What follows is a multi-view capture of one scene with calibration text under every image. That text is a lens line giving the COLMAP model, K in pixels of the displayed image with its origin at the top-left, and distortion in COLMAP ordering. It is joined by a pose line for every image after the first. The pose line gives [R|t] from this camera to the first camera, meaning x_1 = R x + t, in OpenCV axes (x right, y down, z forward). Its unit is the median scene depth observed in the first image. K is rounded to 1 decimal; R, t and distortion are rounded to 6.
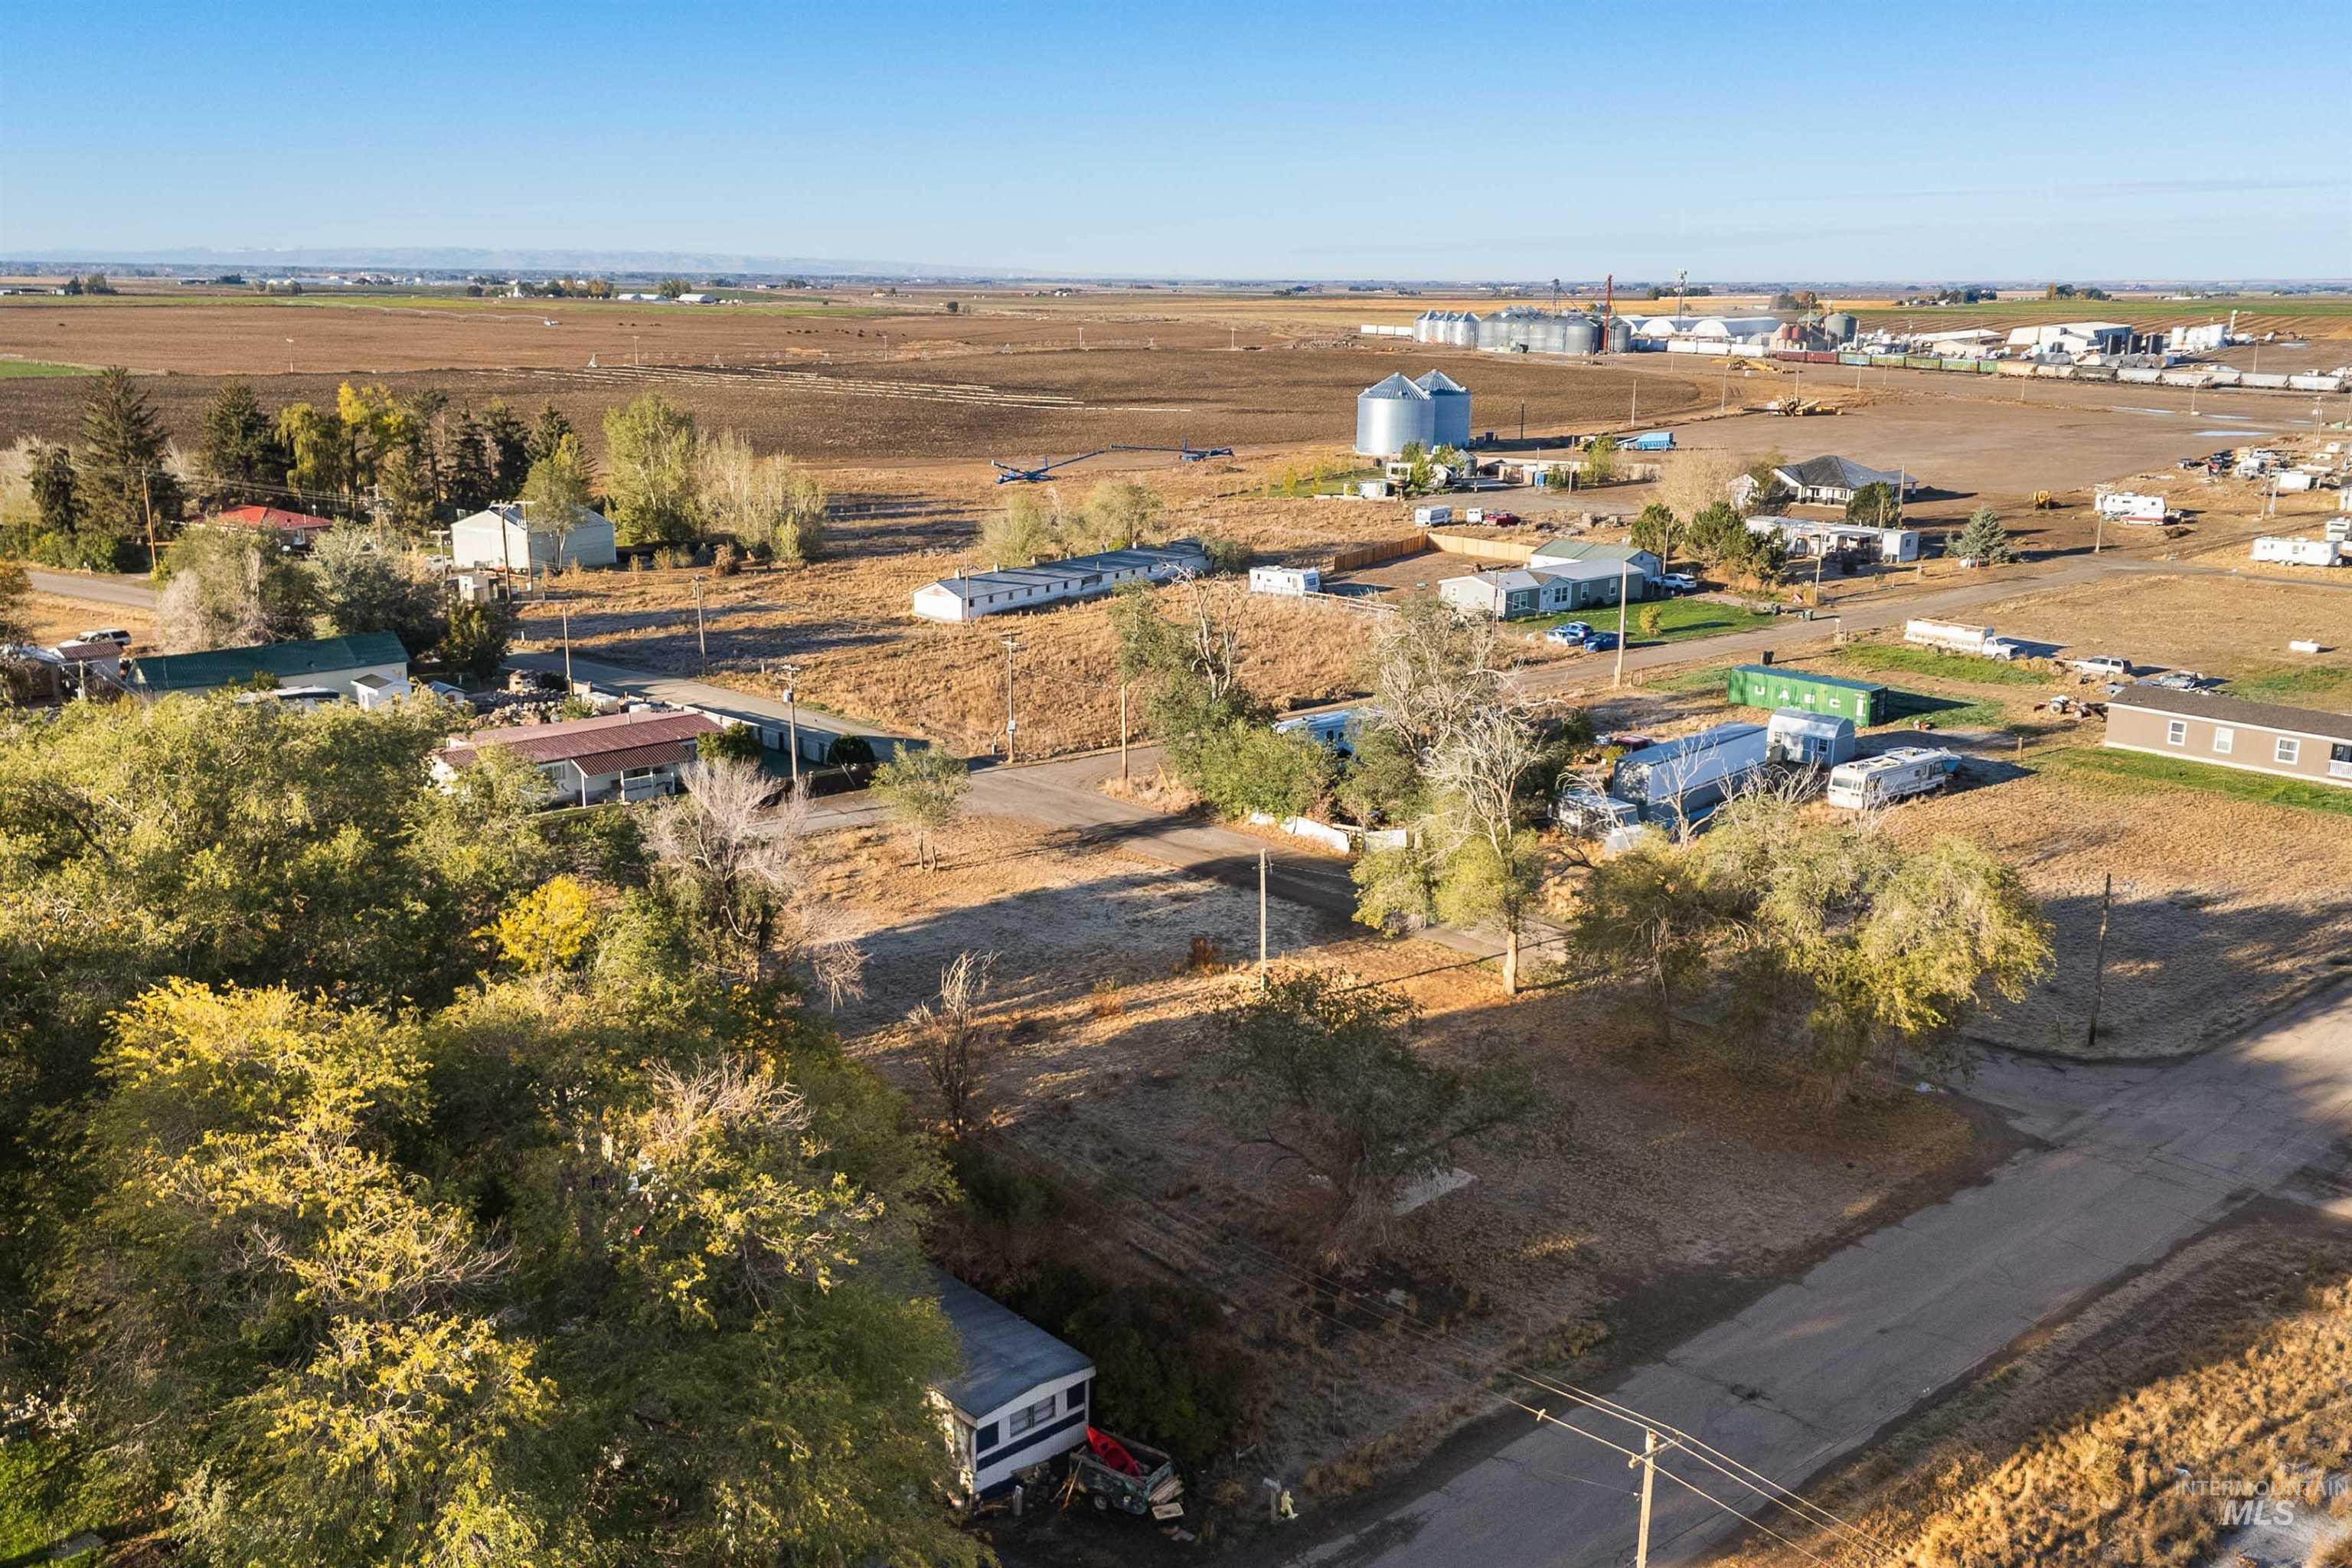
lens RADIAL K [[2024.4, 0, 1176.0], [0, 2024.4, 784.0], [0, 0, 1]] dist [0.112548, -0.168562]
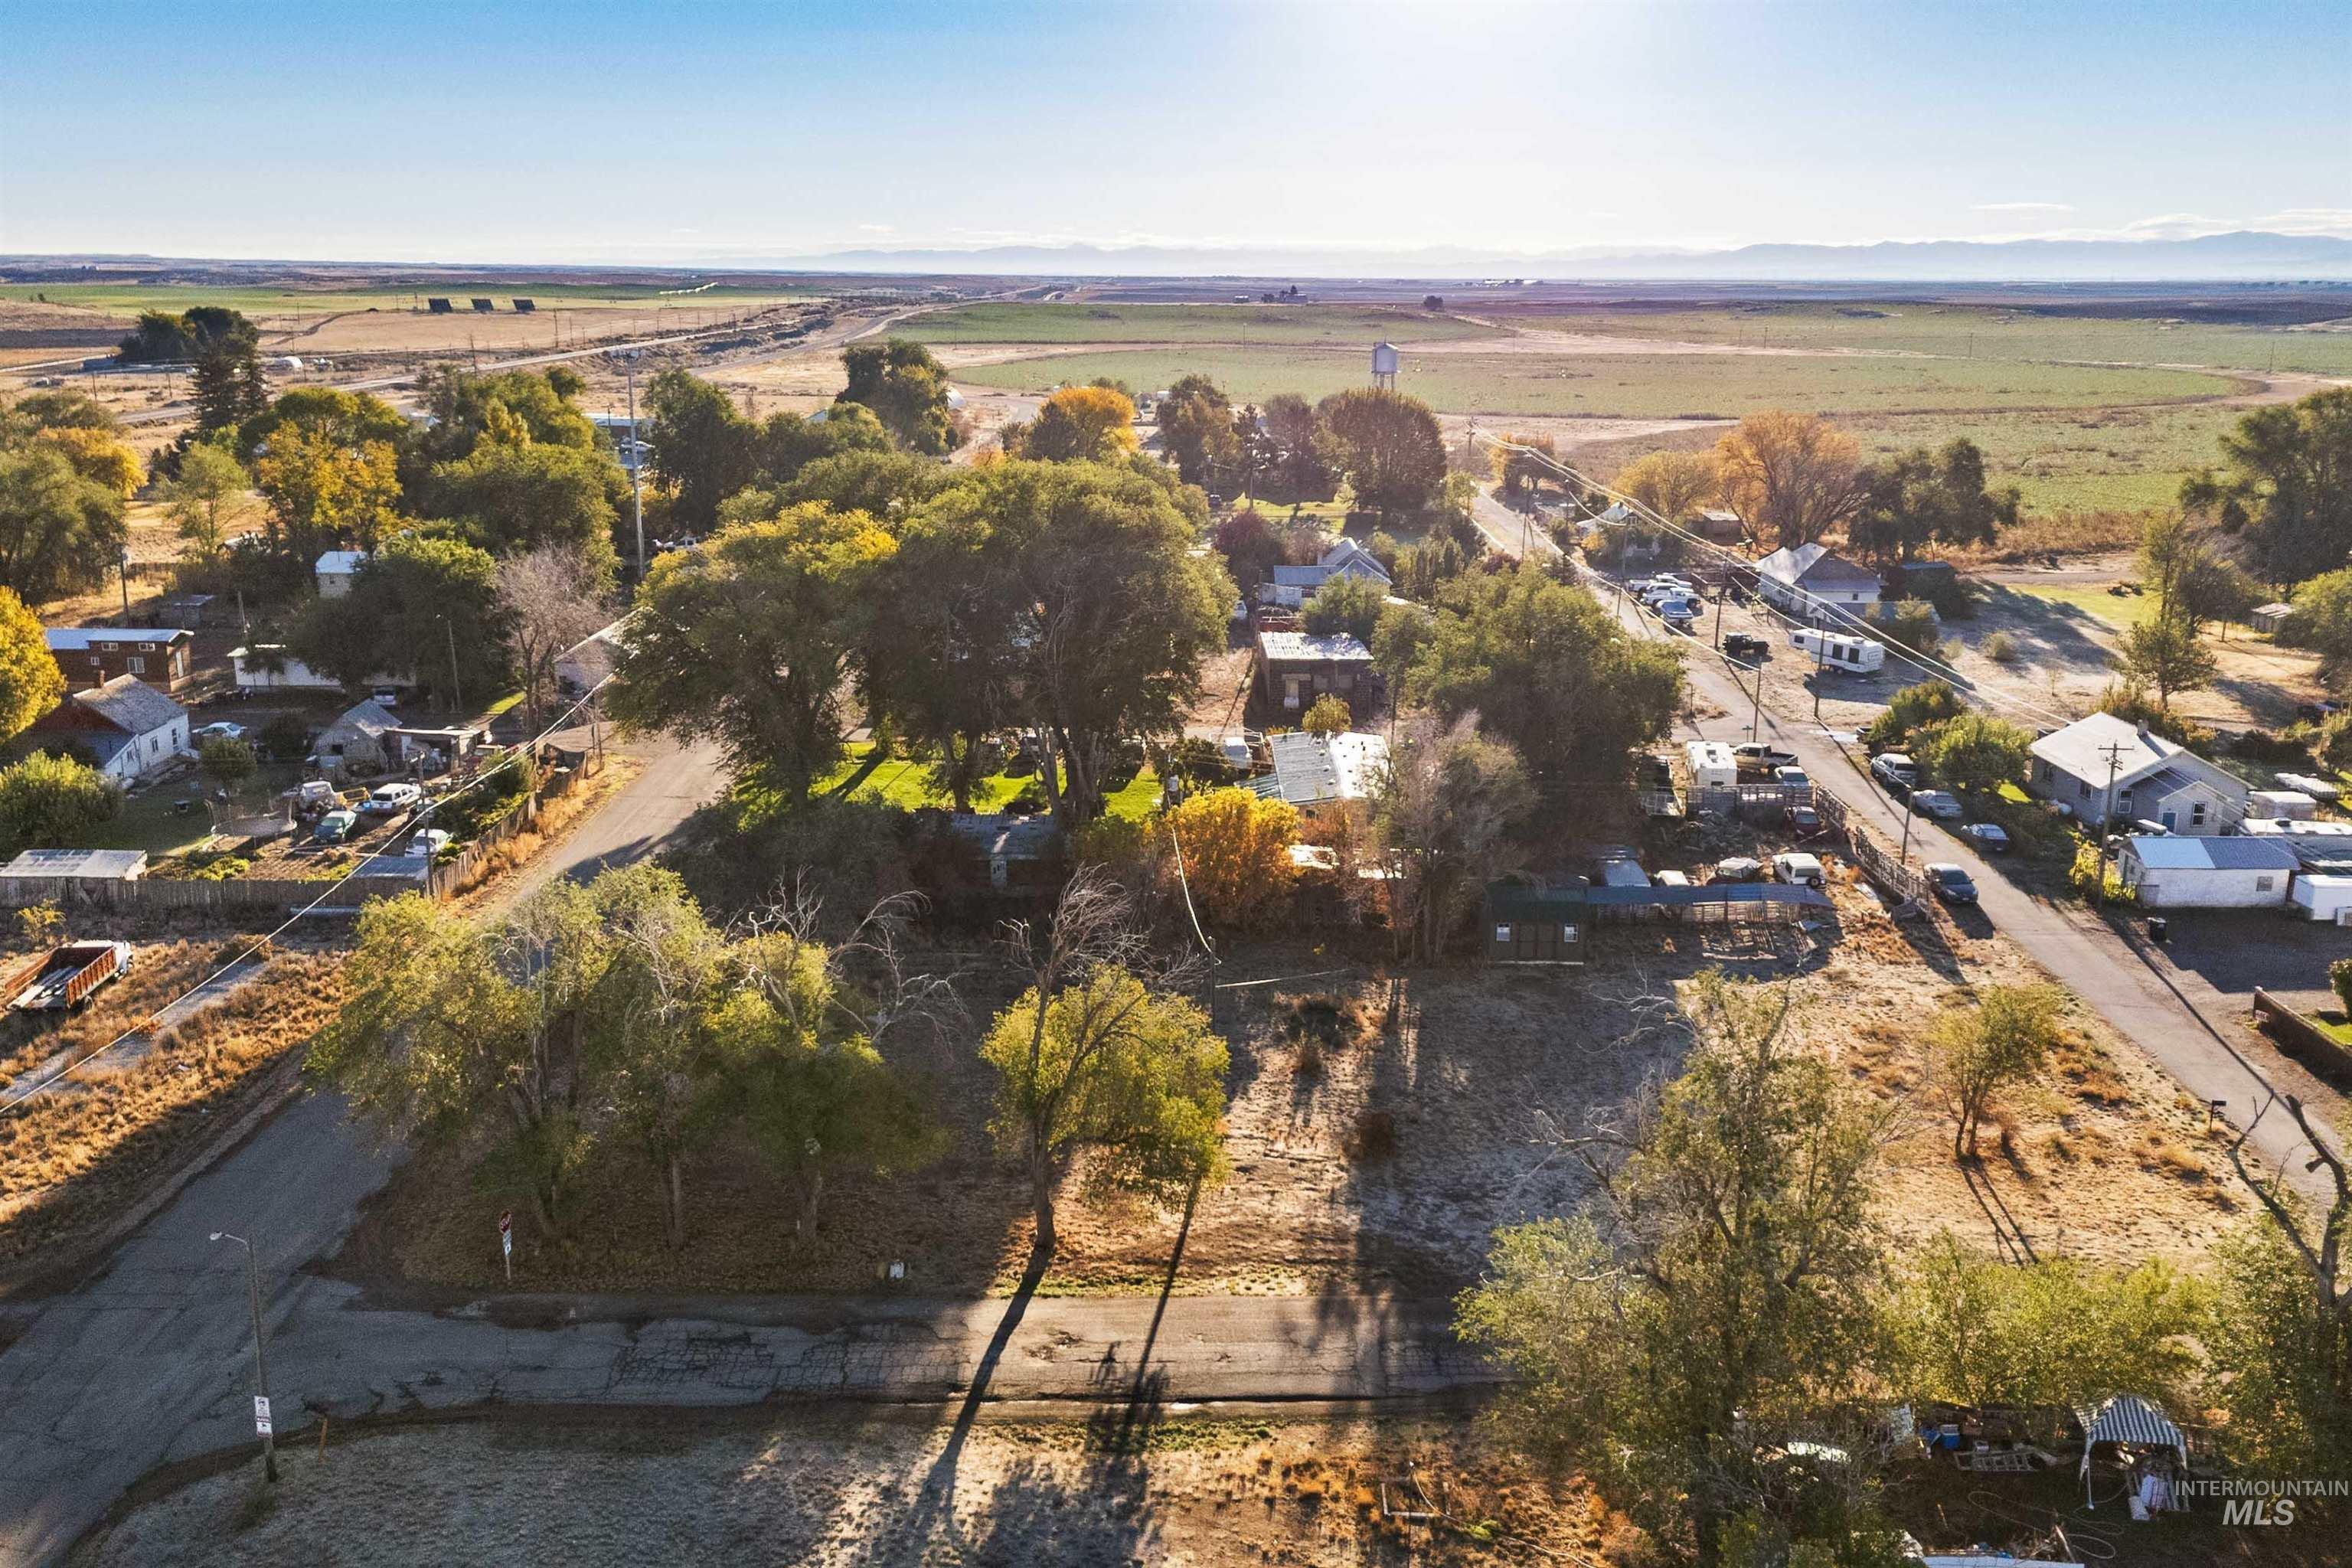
lens RADIAL K [[2024.4, 0, 1176.0], [0, 2024.4, 784.0], [0, 0, 1]] dist [0.112548, -0.168562]
pose [[-0.665714, 0.168554, -0.726921, 0.437040], [-0.189796, 0.903871, 0.383400, -0.231409], [0.721666, 0.393201, -0.569729, 0.943757]]
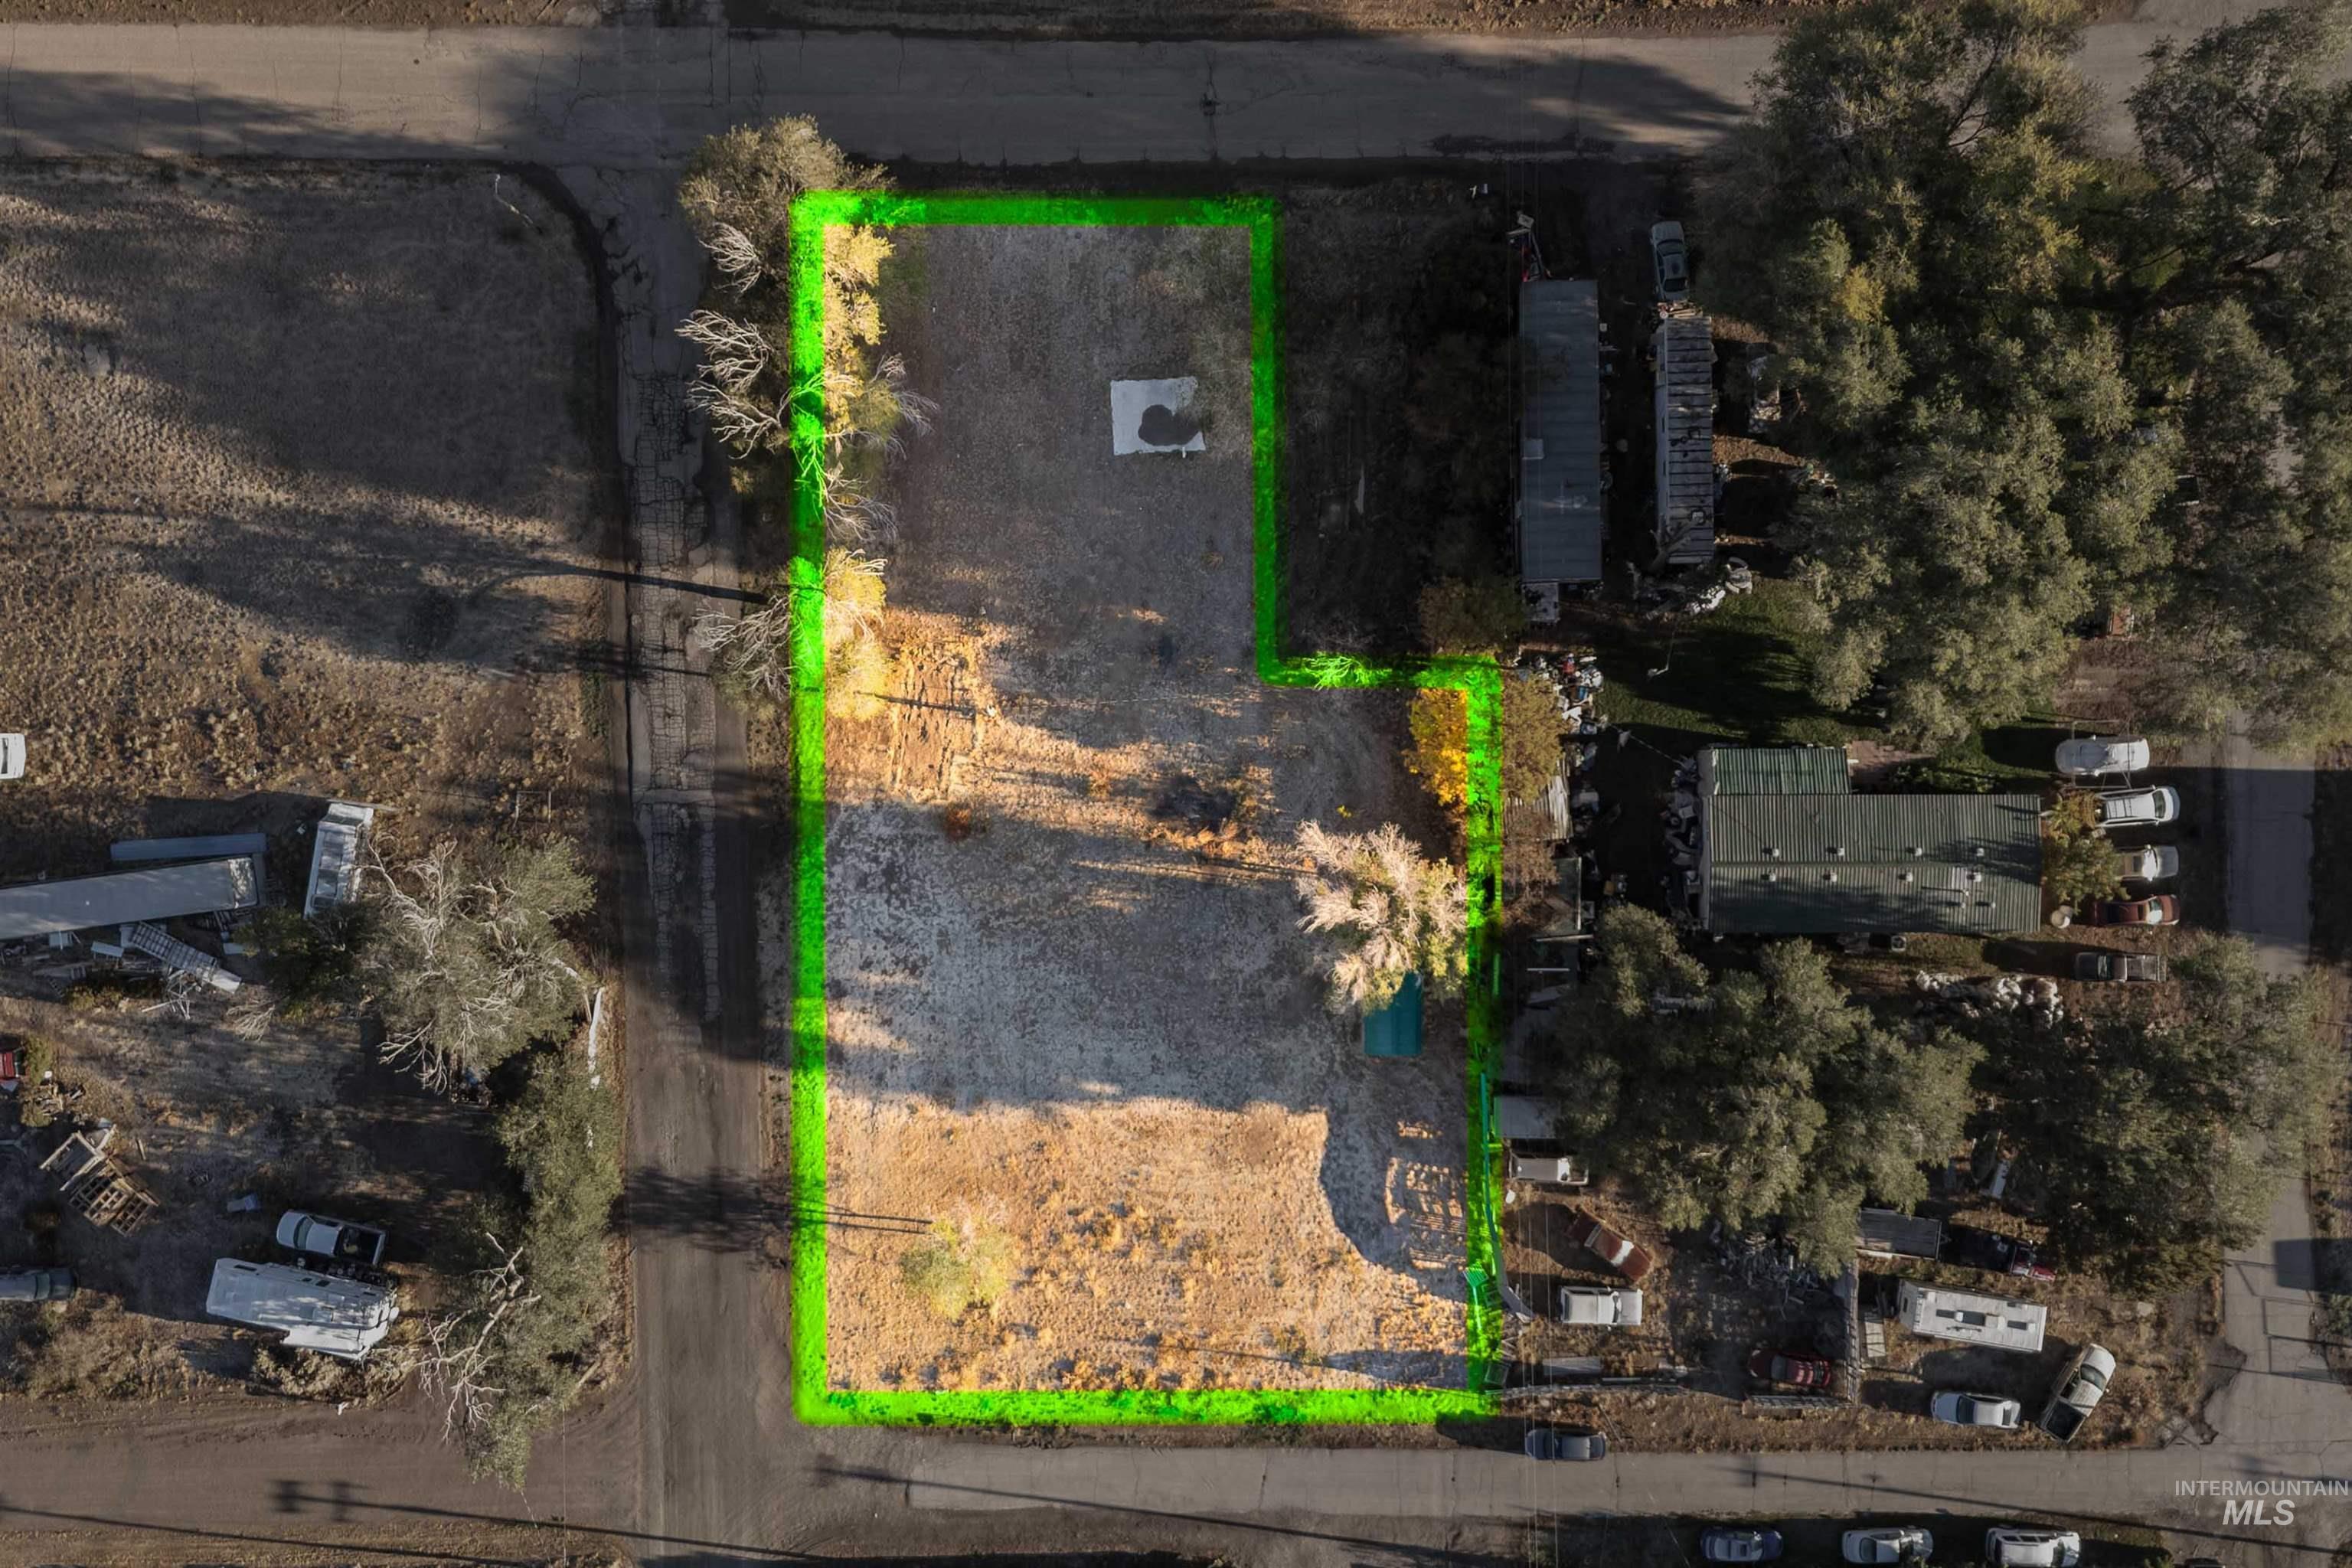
lens RADIAL K [[2024.4, 0, 1176.0], [0, 2024.4, 784.0], [0, 0, 1]] dist [0.112548, -0.168562]
pose [[-0.752373, -0.658487, -0.018144, -0.028138], [0.154571, -0.203250, 0.966849, -0.690522], [-0.640346, 0.724627, 0.254703, 0.435039]]
